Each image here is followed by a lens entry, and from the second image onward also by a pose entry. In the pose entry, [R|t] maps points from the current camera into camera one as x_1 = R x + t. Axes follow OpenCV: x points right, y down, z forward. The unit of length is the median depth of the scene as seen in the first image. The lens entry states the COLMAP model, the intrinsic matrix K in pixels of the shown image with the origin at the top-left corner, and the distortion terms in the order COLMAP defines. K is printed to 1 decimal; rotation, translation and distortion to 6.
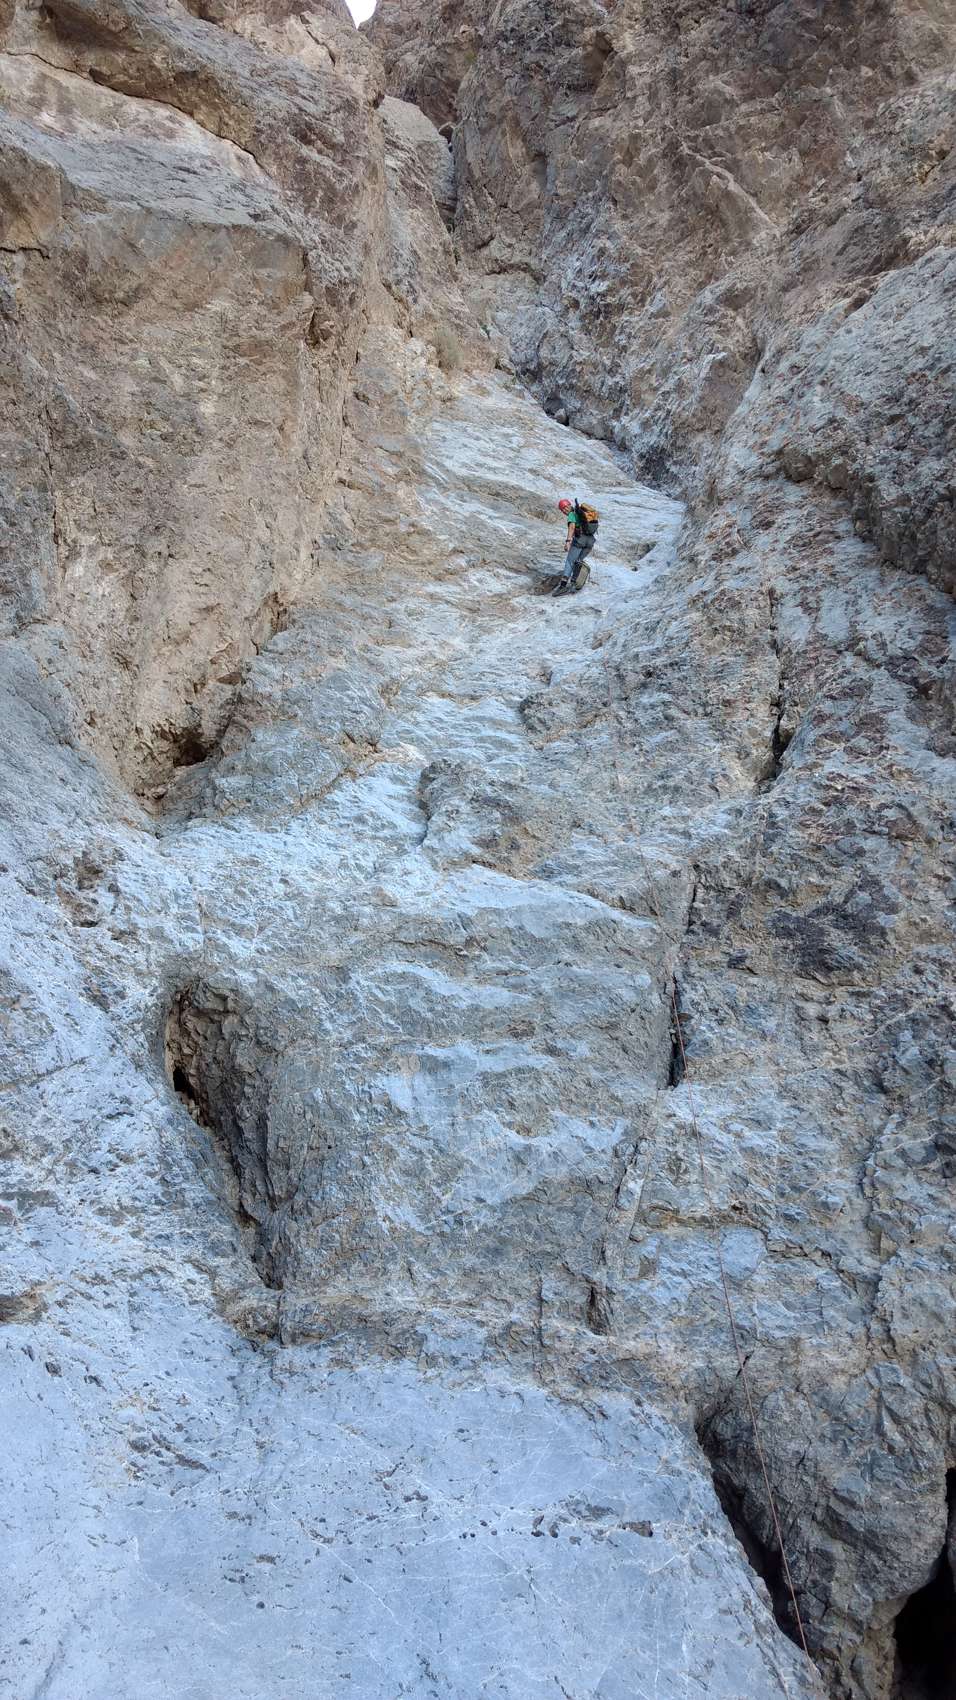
lens RADIAL K [[1330.7, 0, 494.3], [0, 1330.7, 855.2], [0, 0, 1]] dist [-0.000625, 0.082624]
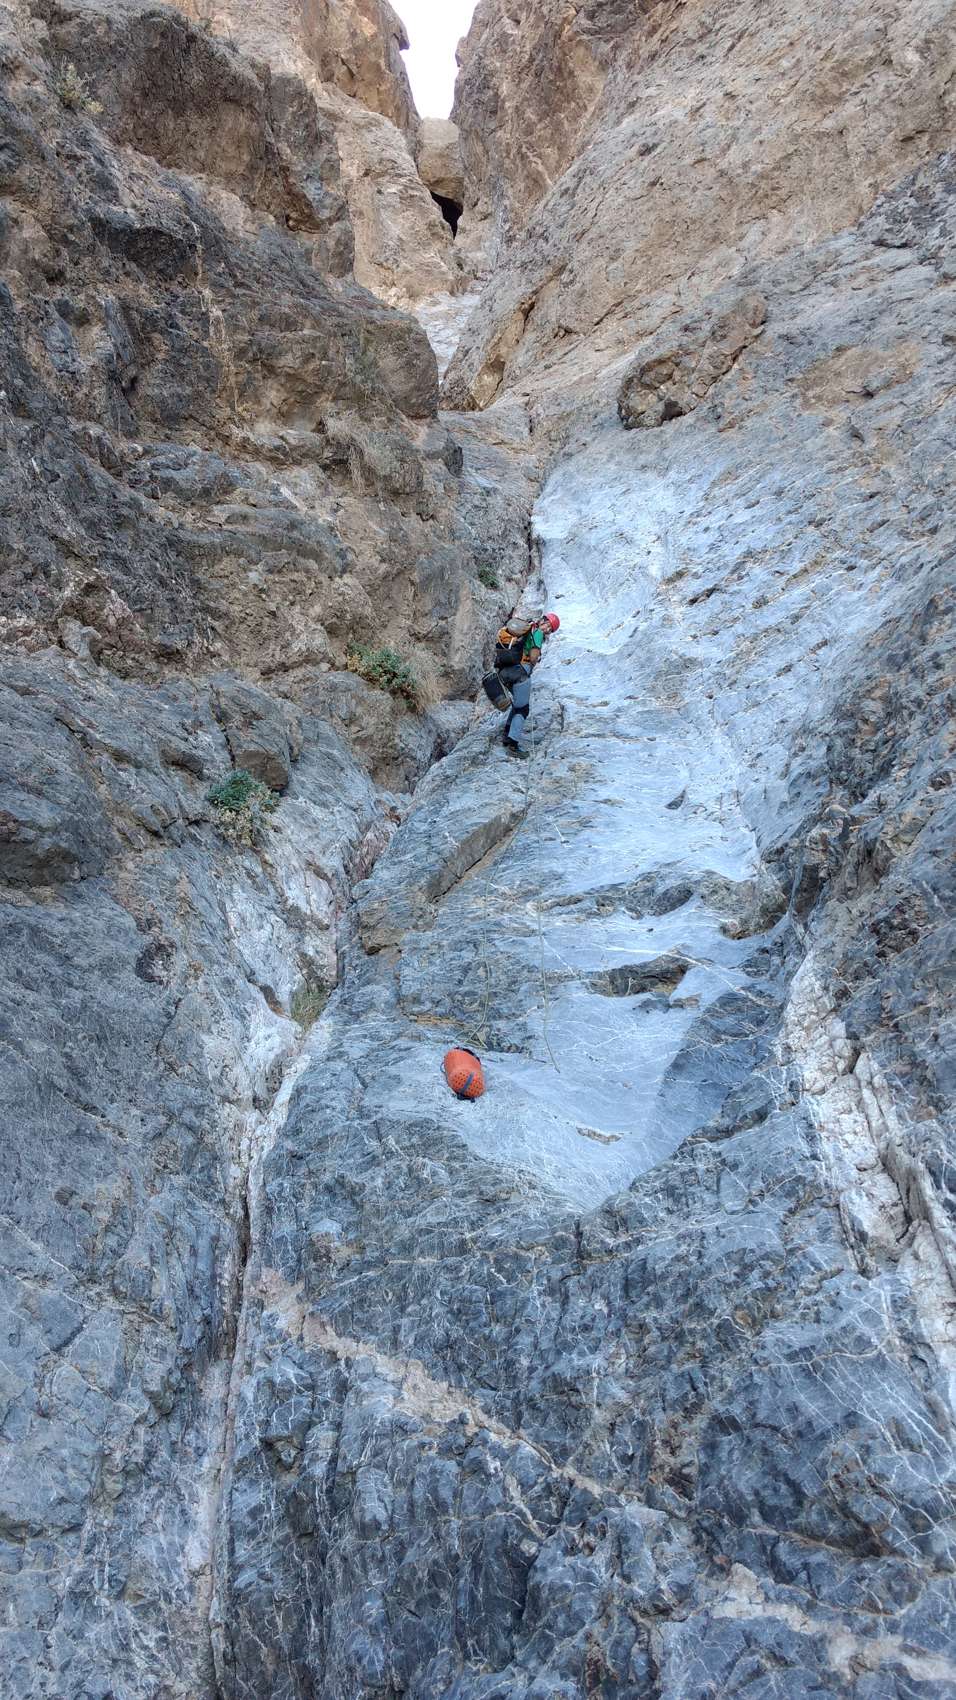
lens RADIAL K [[1321.7, 0, 495.0], [0, 1321.7, 863.4], [0, 0, 1]] dist [0.006731, 0.070269]
pose [[0.945645, -0.096969, -0.310408, 0.600729], [0.129751, 0.987747, 0.086716, 0.323372], [0.298196, -0.122278, 0.946640, -0.967059]]
